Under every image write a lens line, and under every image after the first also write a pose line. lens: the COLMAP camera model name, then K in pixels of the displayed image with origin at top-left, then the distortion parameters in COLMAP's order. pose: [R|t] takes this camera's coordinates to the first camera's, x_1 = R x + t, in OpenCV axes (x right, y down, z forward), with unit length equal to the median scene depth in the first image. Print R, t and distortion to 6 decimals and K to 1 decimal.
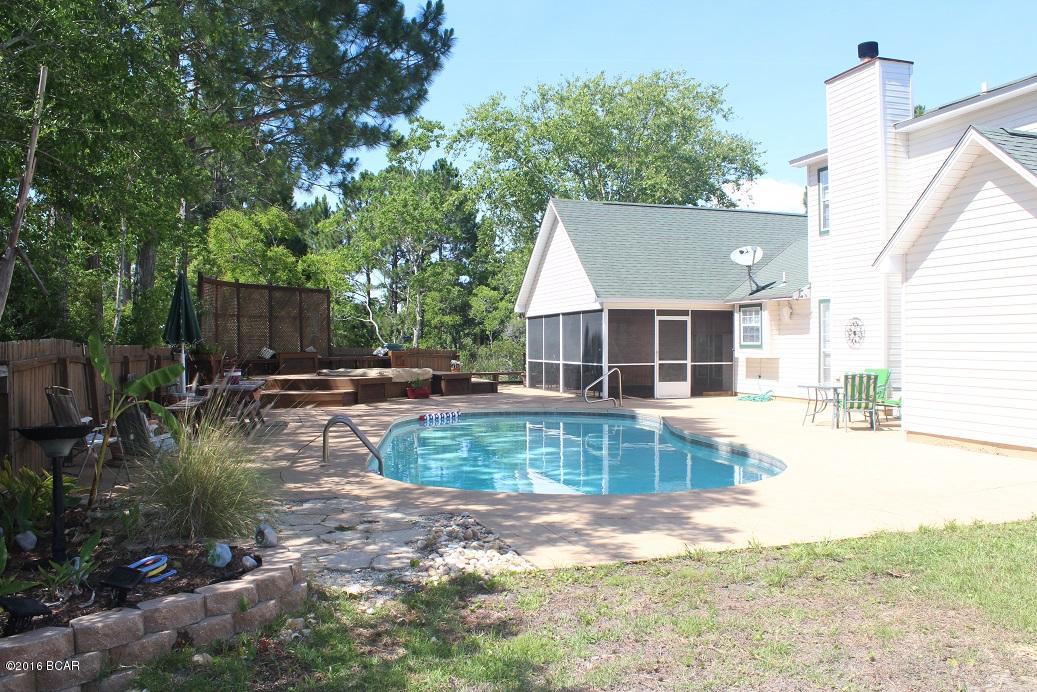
lens RADIAL K [[847.1, 0, 530.0], [0, 847.1, 348.4], [0, 0, 1]] dist [-0.167387, 0.130280]
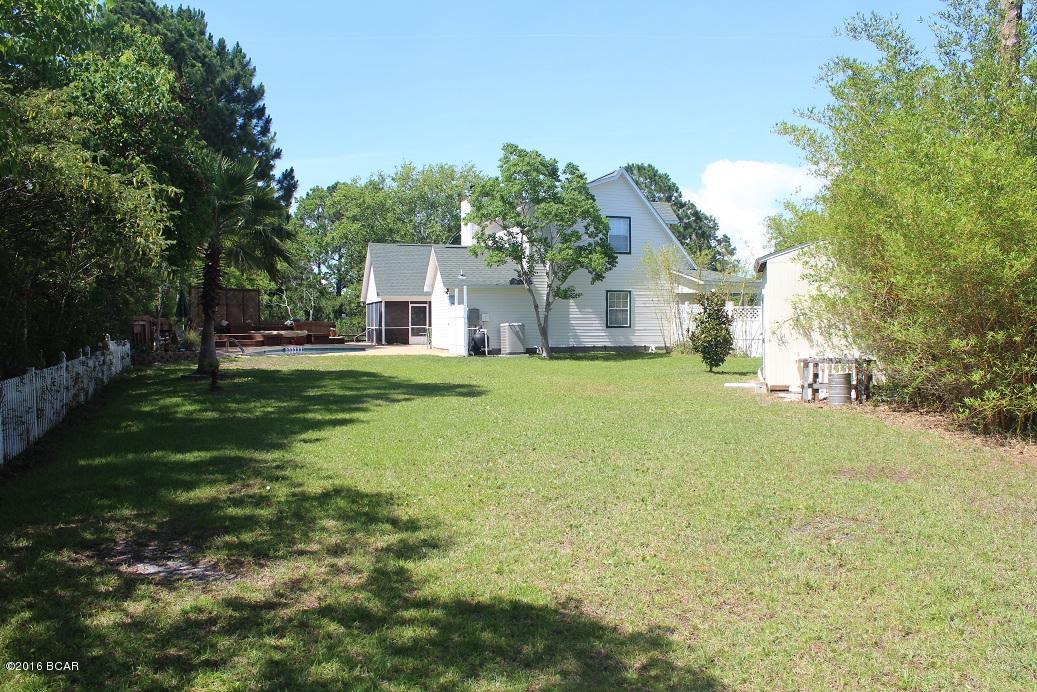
lens RADIAL K [[847.1, 0, 530.0], [0, 847.1, 348.4], [0, 0, 1]] dist [-0.167387, 0.130280]
pose [[0.999939, -0.000563, 0.011071, 0.433761], [0.000278, 0.999670, 0.025688, 0.017224], [-0.011082, -0.025683, 0.999609, -1.090377]]
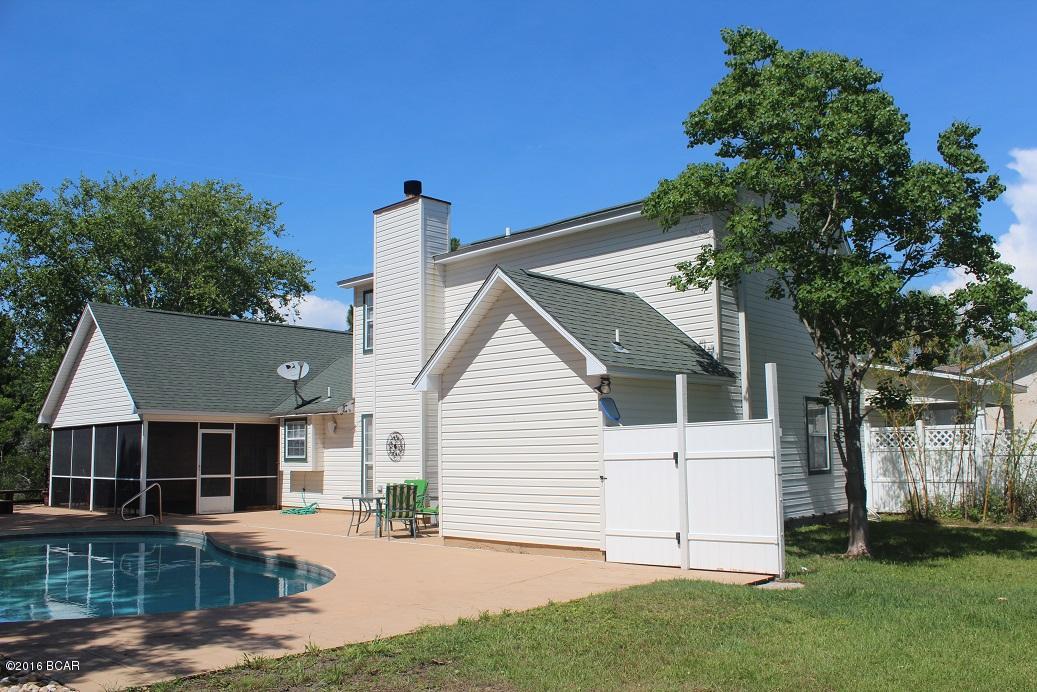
lens RADIAL K [[847.1, 0, 530.0], [0, 847.1, 348.4], [0, 0, 1]] dist [-0.167387, 0.130280]
pose [[0.860714, 0.051556, 0.506471, -0.010422], [0.017185, 0.991349, -0.130119, 0.000223], [-0.508798, 0.120699, 0.852382, -0.019758]]
